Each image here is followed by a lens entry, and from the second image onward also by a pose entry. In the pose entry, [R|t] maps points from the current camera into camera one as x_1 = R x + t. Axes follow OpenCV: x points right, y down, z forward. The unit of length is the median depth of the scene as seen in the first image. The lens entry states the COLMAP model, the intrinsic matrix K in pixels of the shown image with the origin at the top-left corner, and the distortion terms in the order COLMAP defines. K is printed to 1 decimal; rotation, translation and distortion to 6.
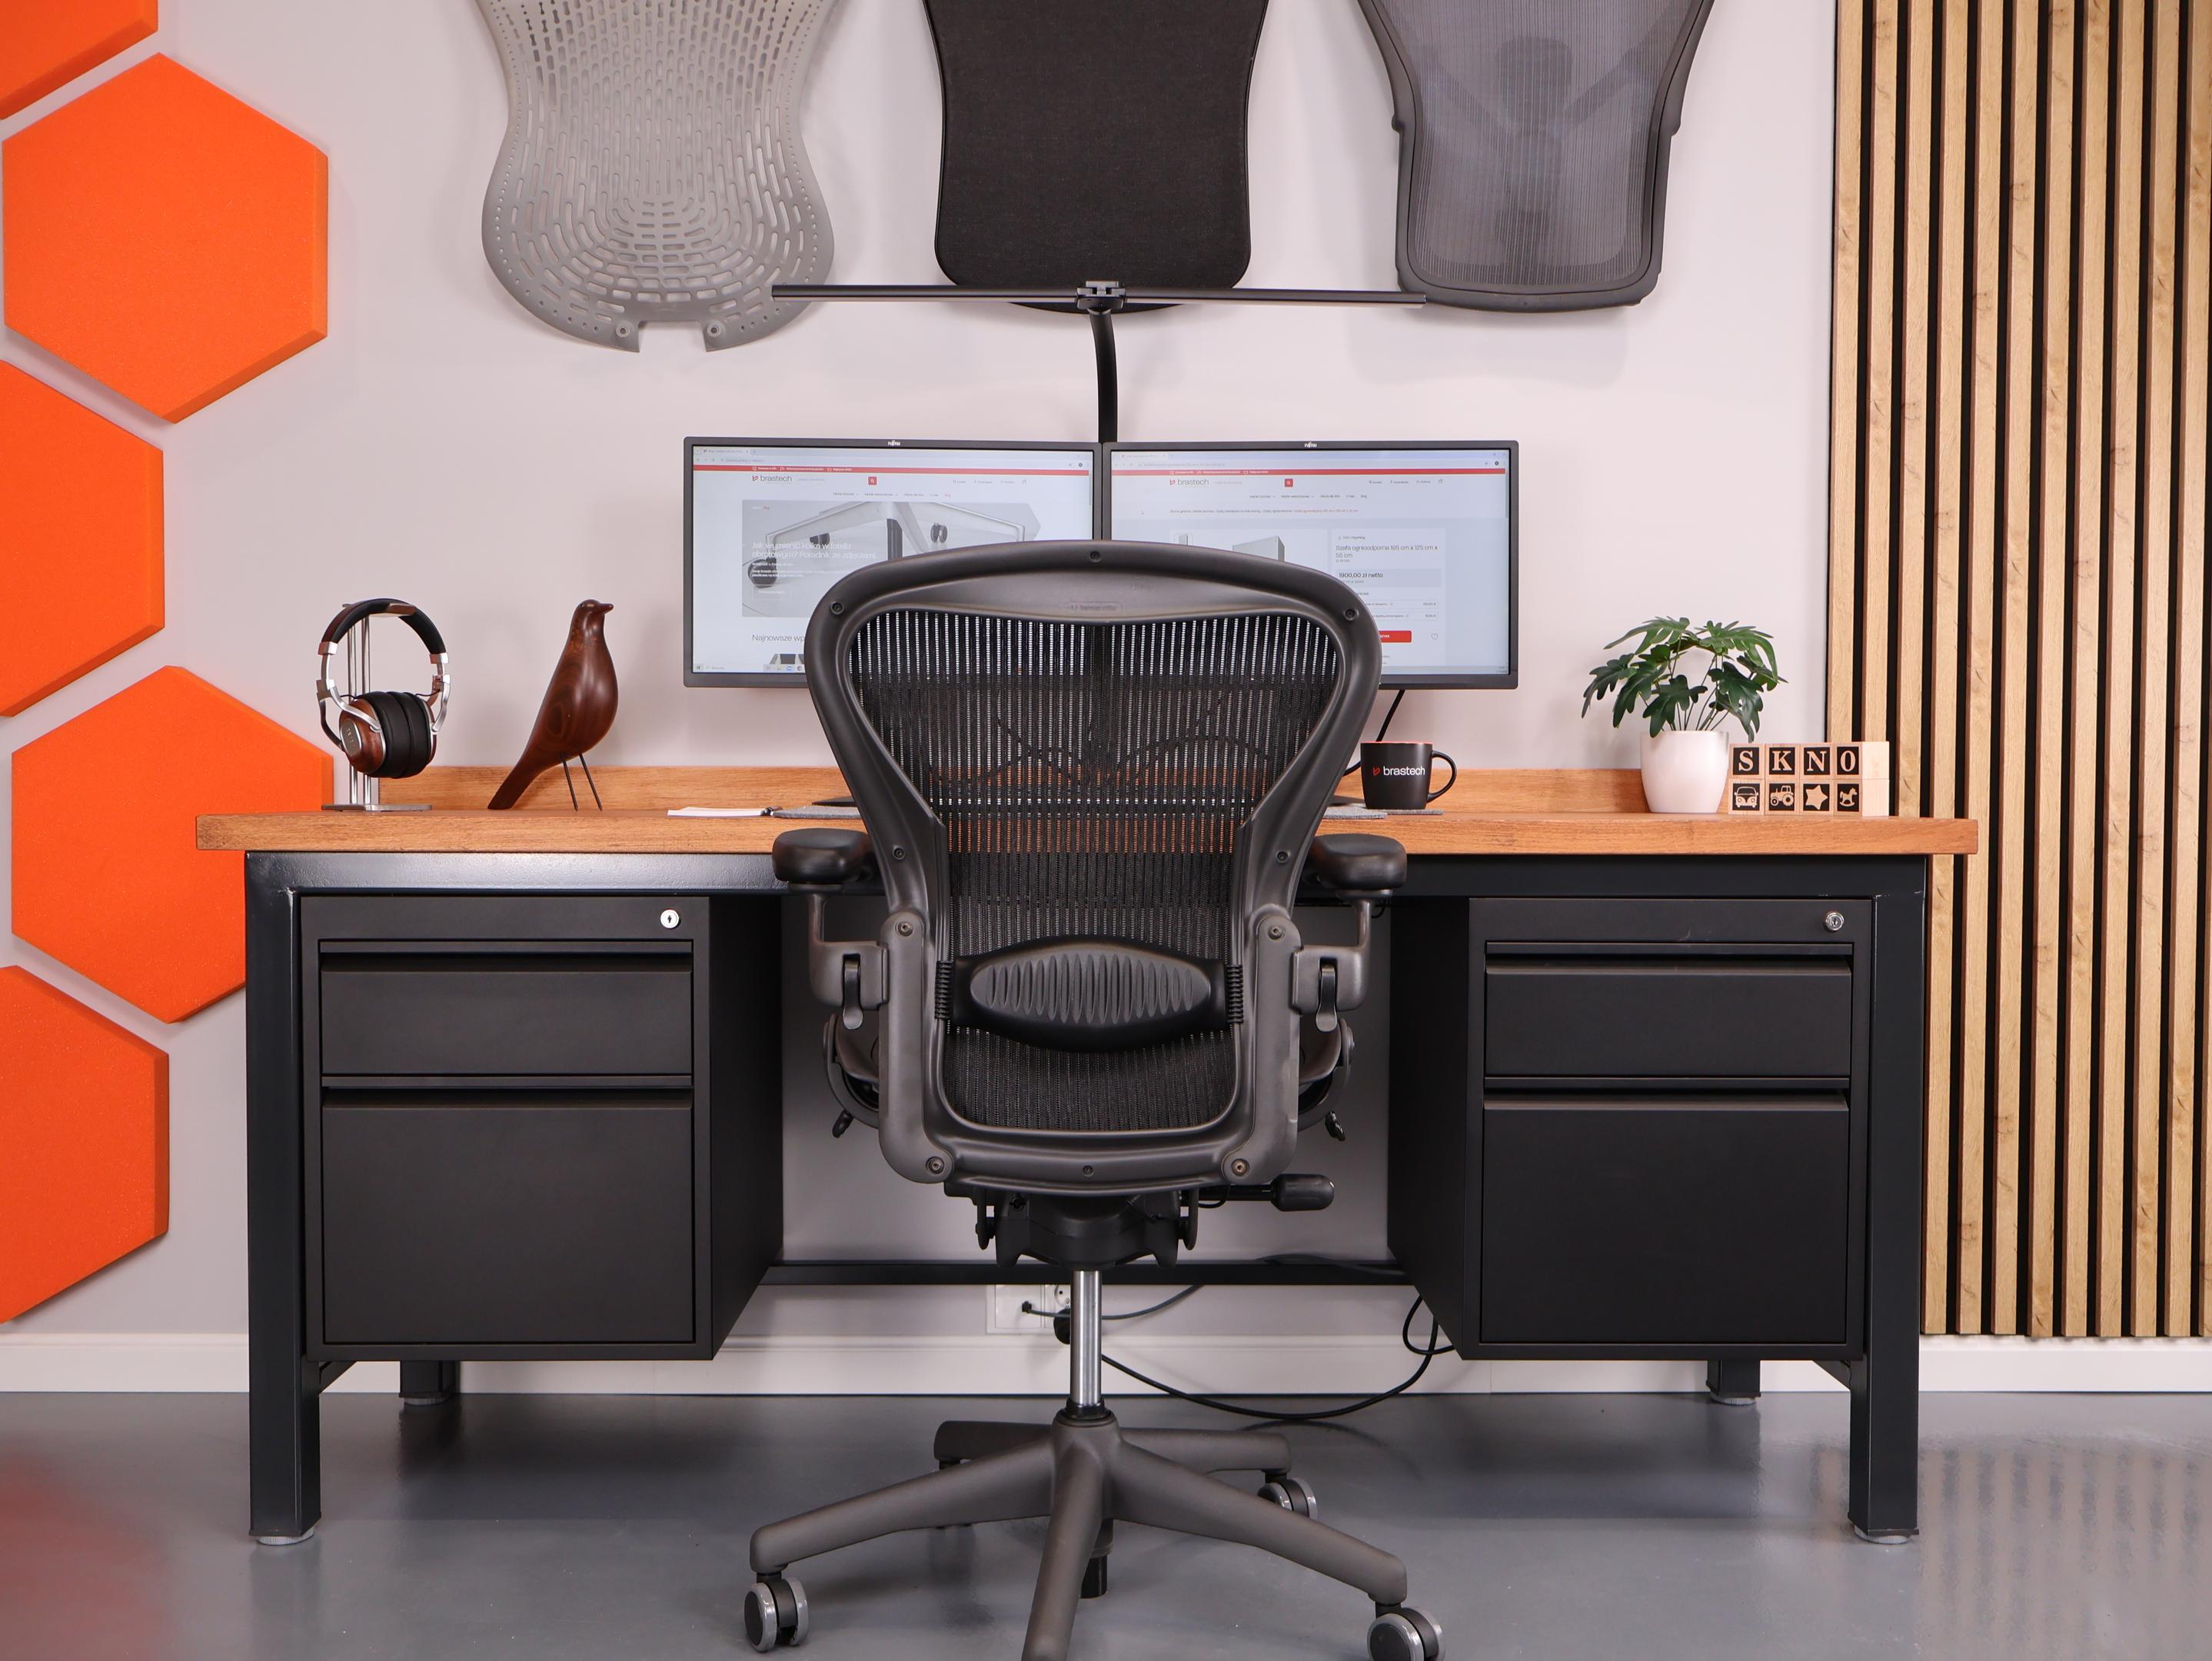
lens RADIAL K [[2025.1, 0, 1108.5], [0, 2025.1, 808.8], [0, 0, 1]] dist [-0.017276, 0.000000]
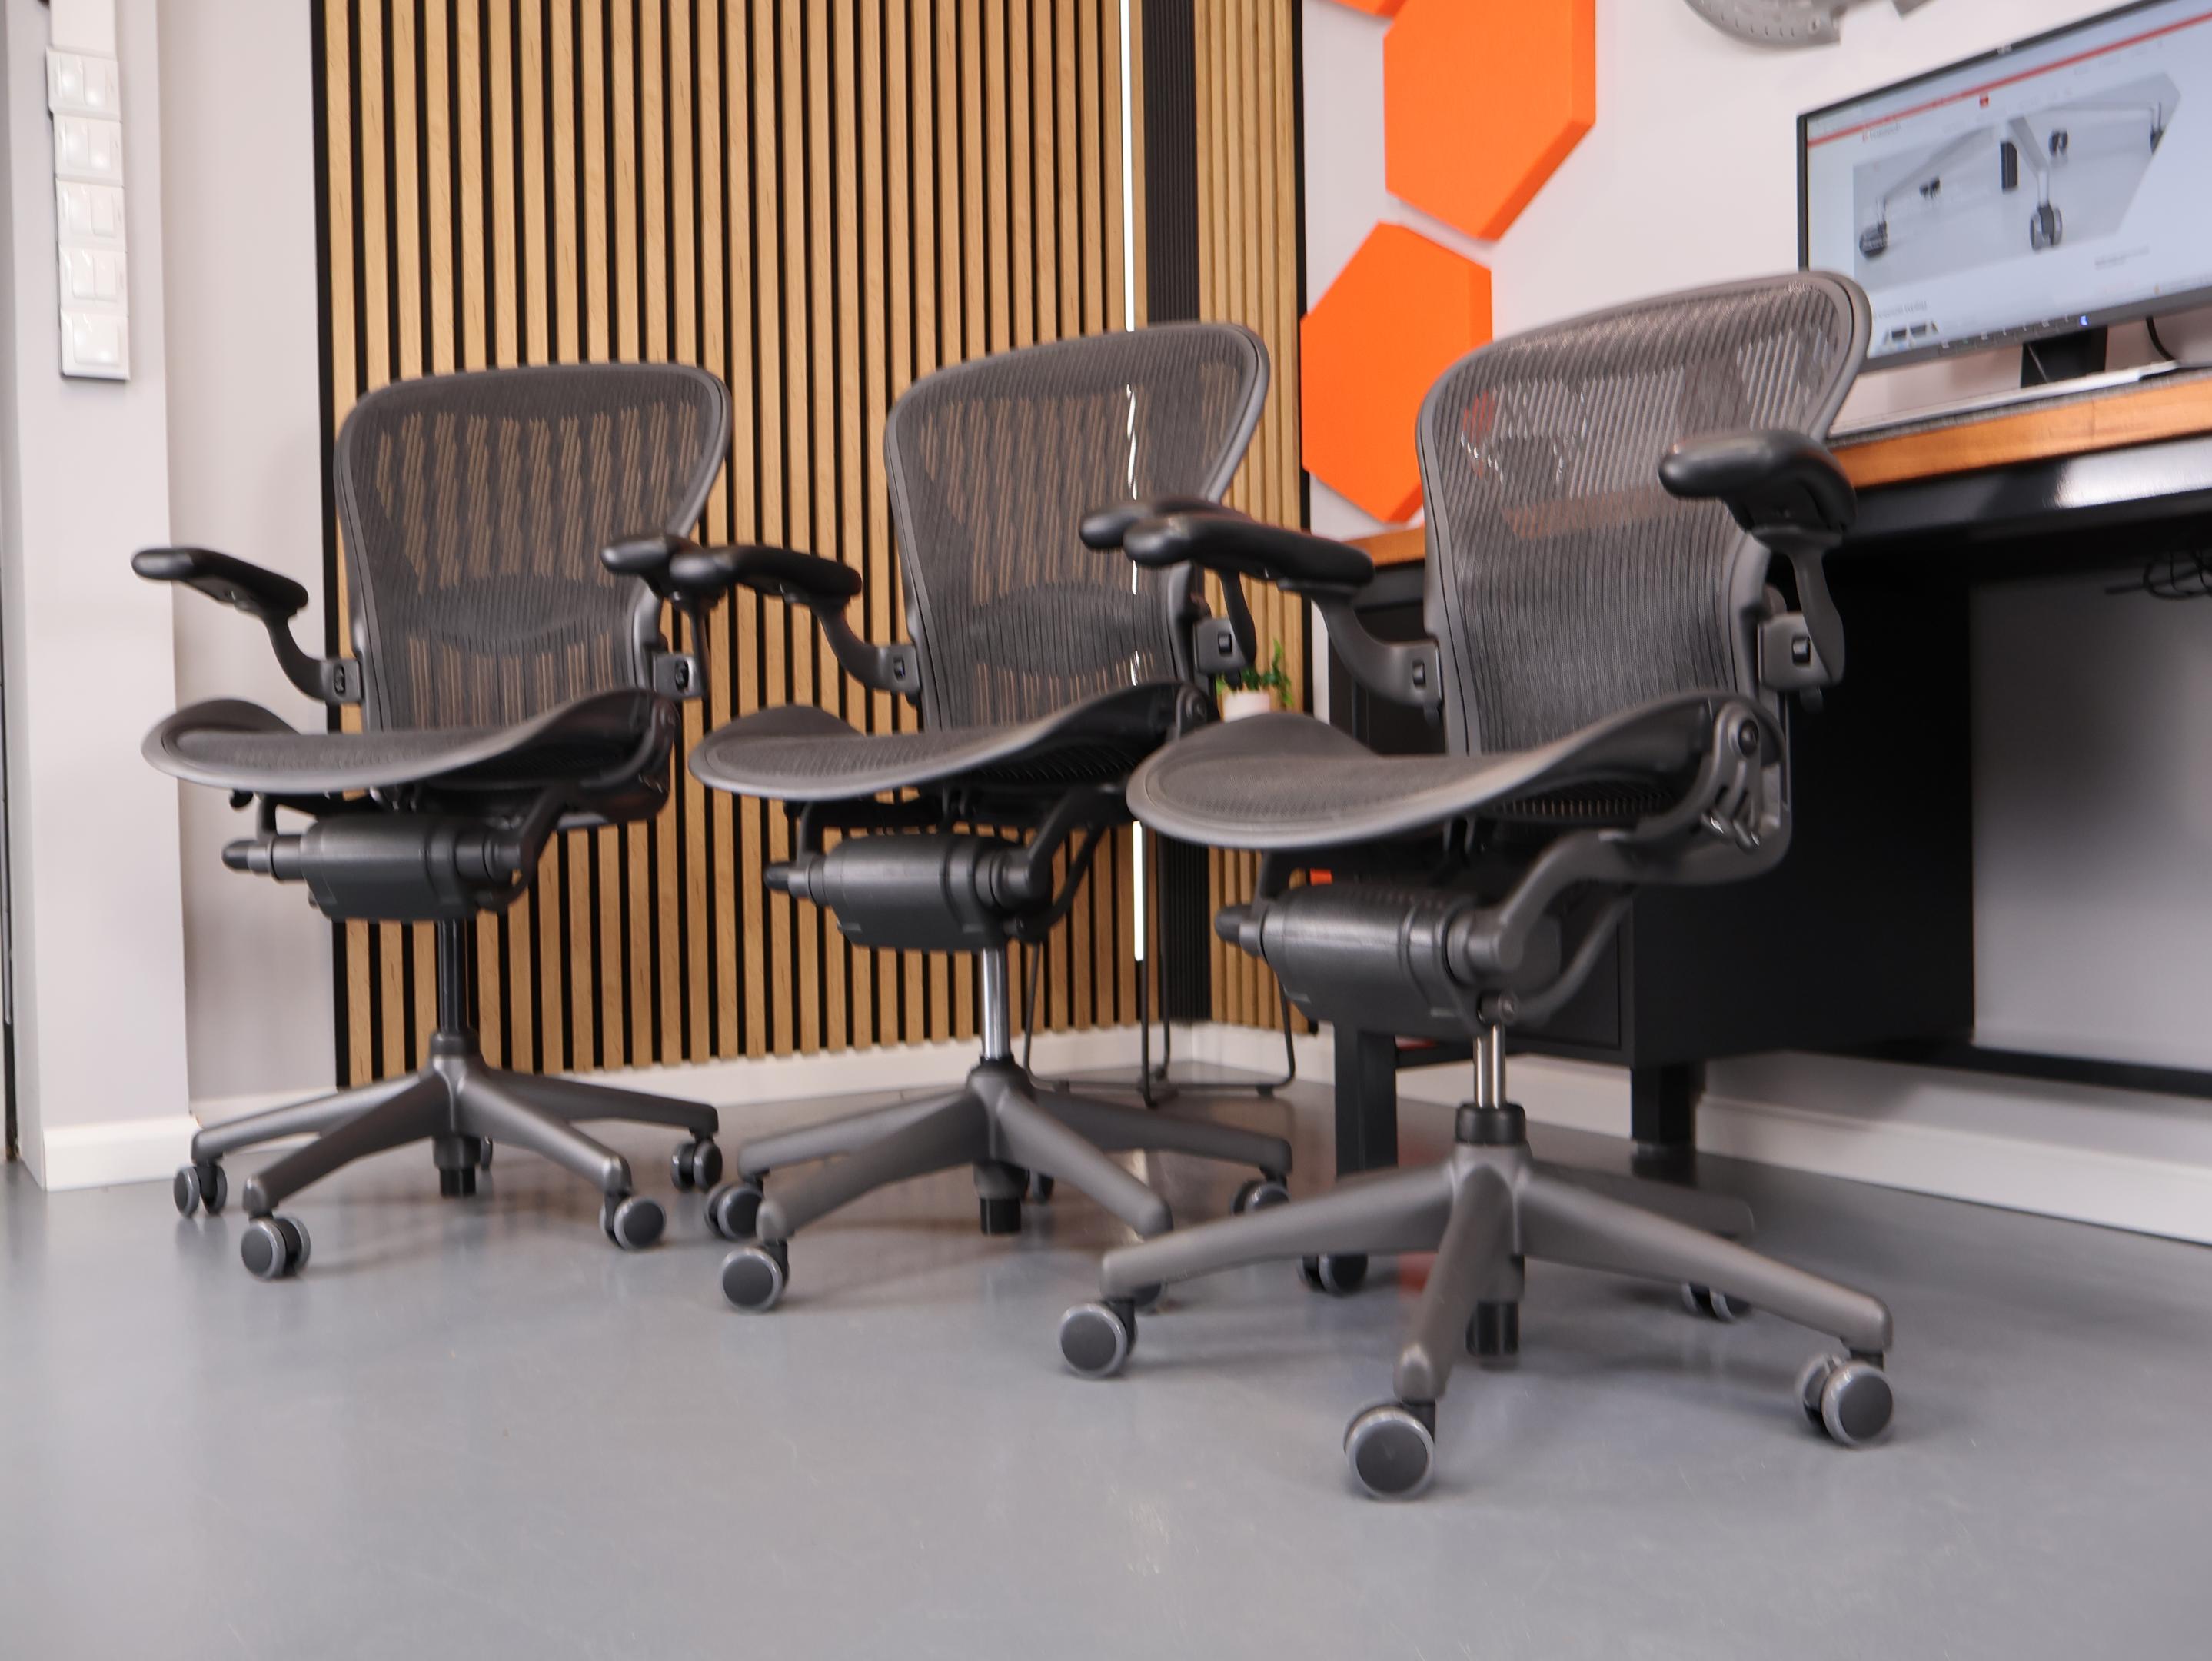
lens RADIAL K [[2025.1, 0, 1113.7], [0, 2025.1, 828.9], [0, 0, 1]] dist [-0.017276, 0.000000]
pose [[0.523077, 0.006364, -0.852262, 0.406350], [0.011118, 0.999836, 0.014290, 0.122462], [0.852213, -0.016950, 0.522921, 0.253511]]
